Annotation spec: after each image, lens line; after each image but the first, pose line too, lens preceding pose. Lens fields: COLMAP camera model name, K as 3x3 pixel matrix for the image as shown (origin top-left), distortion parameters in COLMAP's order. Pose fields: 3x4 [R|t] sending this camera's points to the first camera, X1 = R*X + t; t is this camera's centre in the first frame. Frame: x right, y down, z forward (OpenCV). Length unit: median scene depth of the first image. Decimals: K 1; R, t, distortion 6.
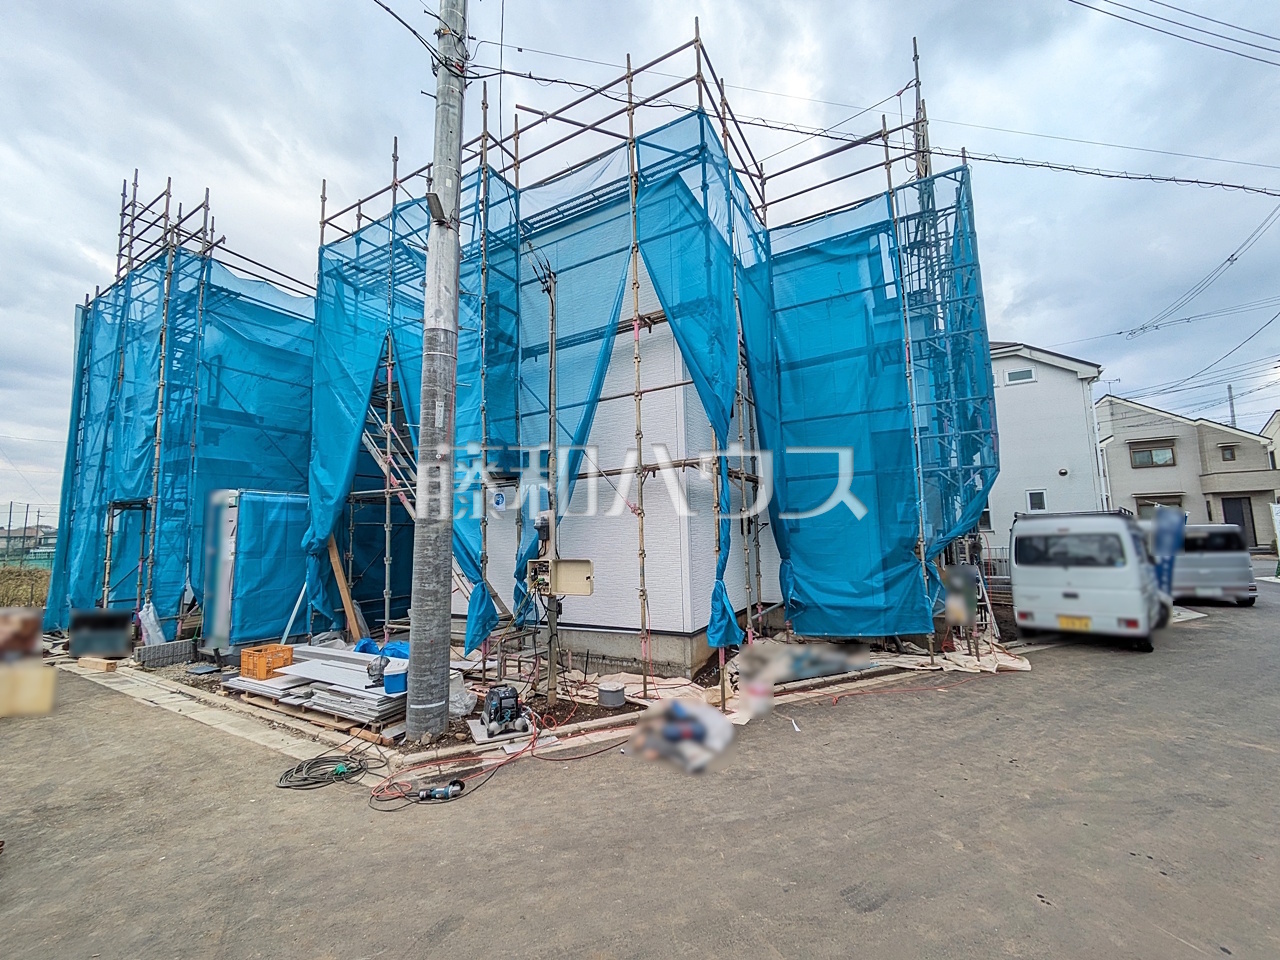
lens RADIAL K [[505.5, 0, 639.3], [0, 505.5, 482.1], [0, 0, 1]] dist [-0.001007, 0.000970]
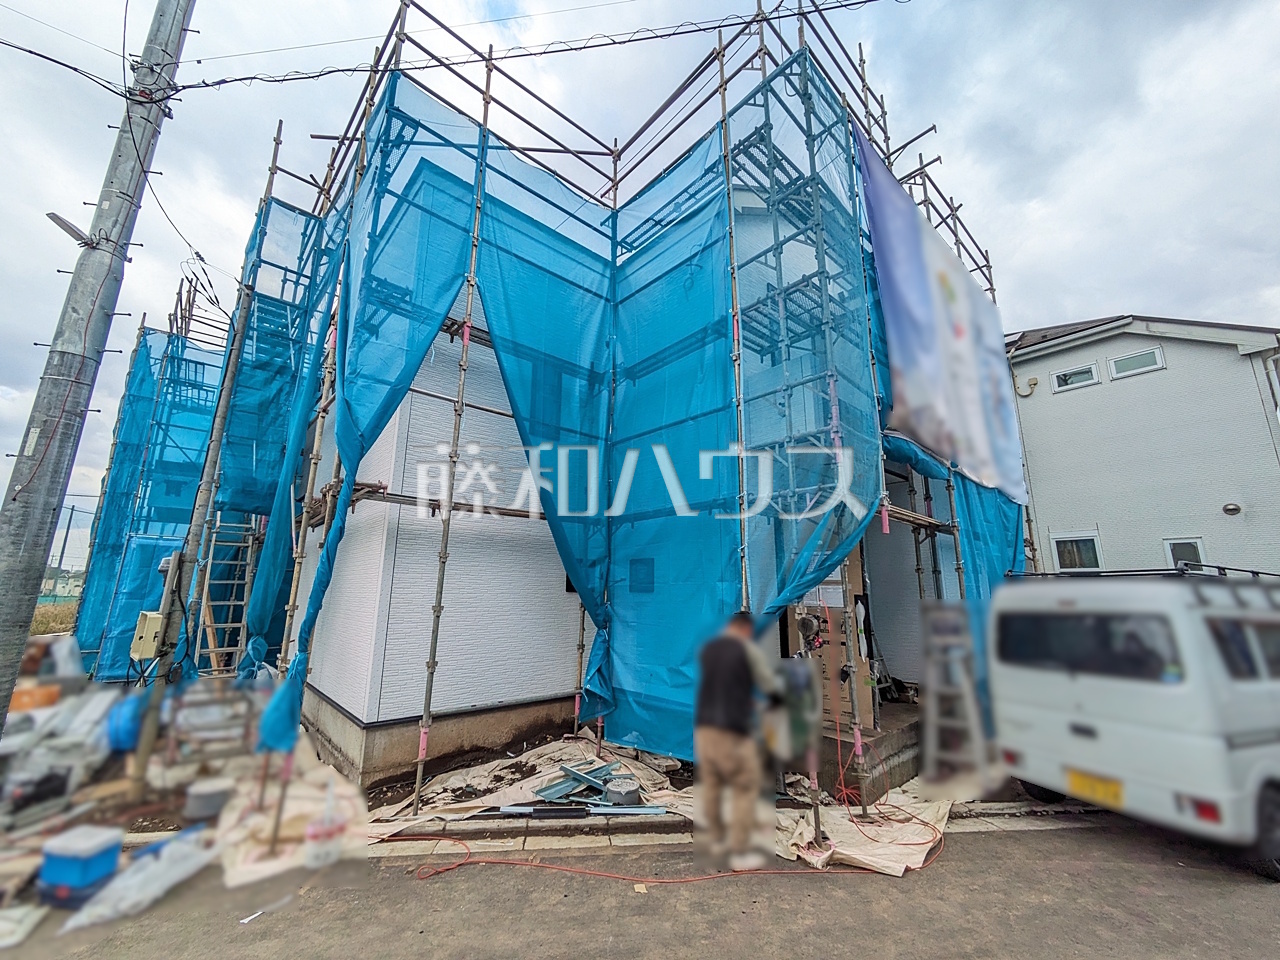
lens RADIAL K [[505.5, 0, 639.3], [0, 505.5, 482.1], [0, 0, 1]] dist [-0.001007, 0.000970]
pose [[0.945671, -0.036518, -0.323068, 0.606233], [0.000011, 0.993676, -0.112288, 0.027306], [0.325125, 0.106184, 0.939691, 0.334670]]
